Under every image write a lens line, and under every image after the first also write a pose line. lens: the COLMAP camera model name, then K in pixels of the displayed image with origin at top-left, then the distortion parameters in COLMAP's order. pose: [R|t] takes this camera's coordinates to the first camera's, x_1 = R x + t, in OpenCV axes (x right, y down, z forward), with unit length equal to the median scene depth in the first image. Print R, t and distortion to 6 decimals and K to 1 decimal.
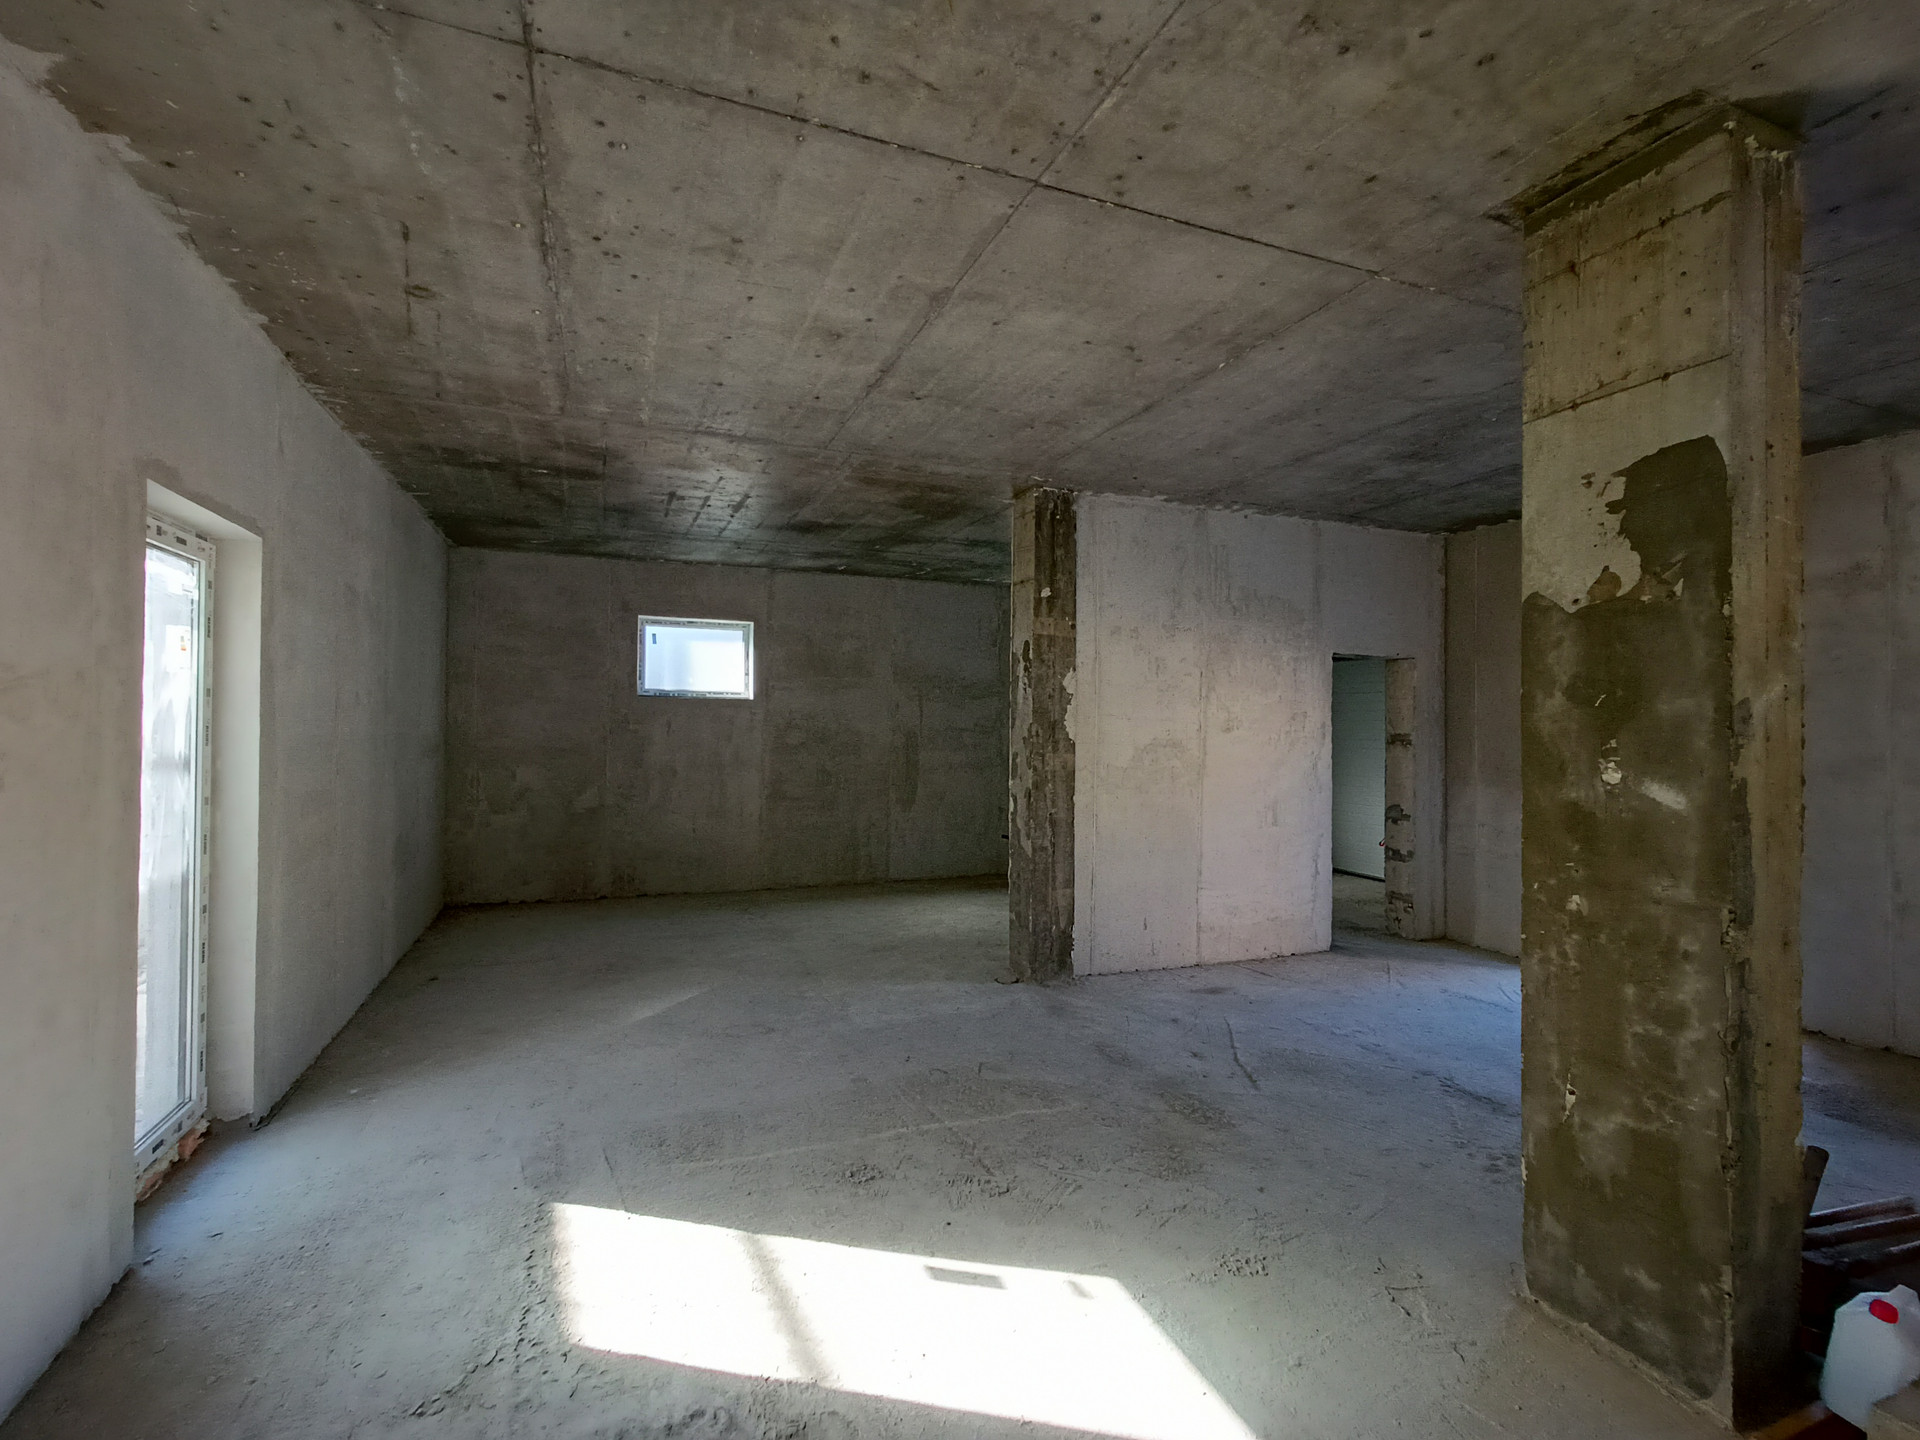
lens RADIAL K [[867.0, 0, 954.3], [0, 867.0, 725.8], [0, 0, 1]] dist [0.000464, -0.000125]
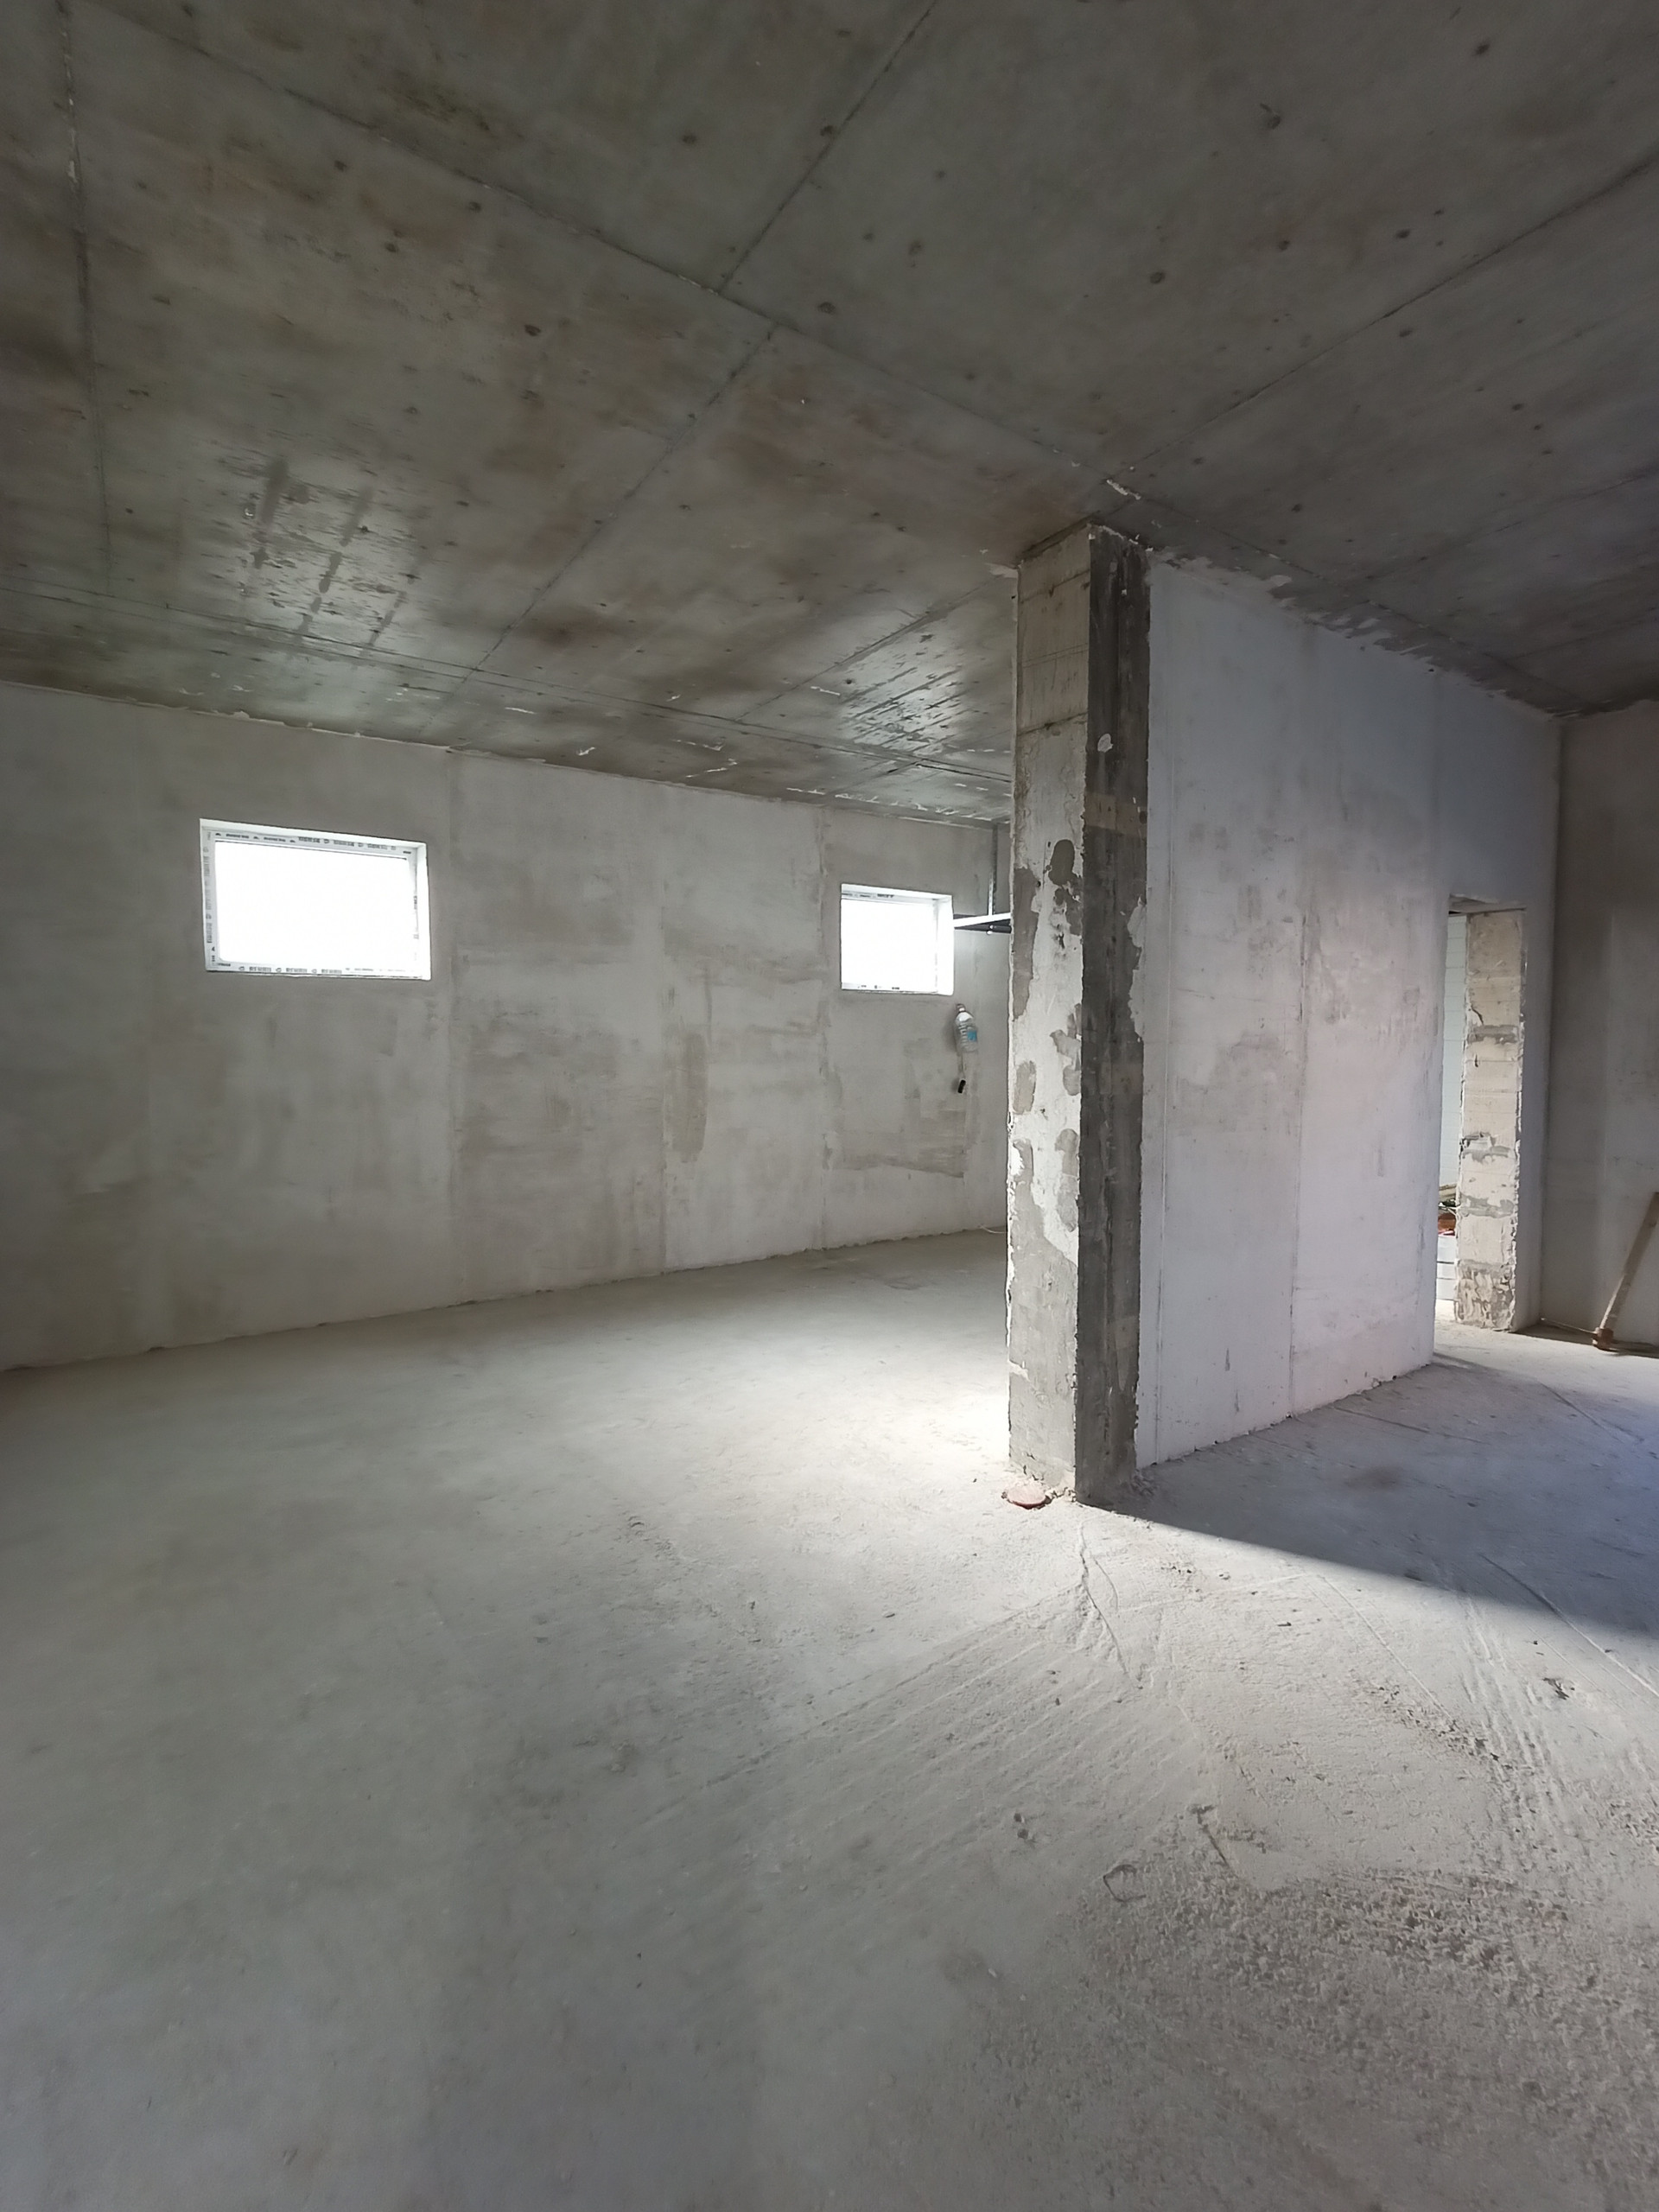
lens RADIAL K [[998.9, 0, 838.0], [0, 998.9, 1103.0], [0, 0, 1]] dist [0.000464, -0.000125]
pose [[0.976236, -0.025826, 0.215167, -0.162441], [0.011068, 0.997520, 0.069514, 0.011509], [-0.216428, -0.065481, 0.974100, 0.420249]]
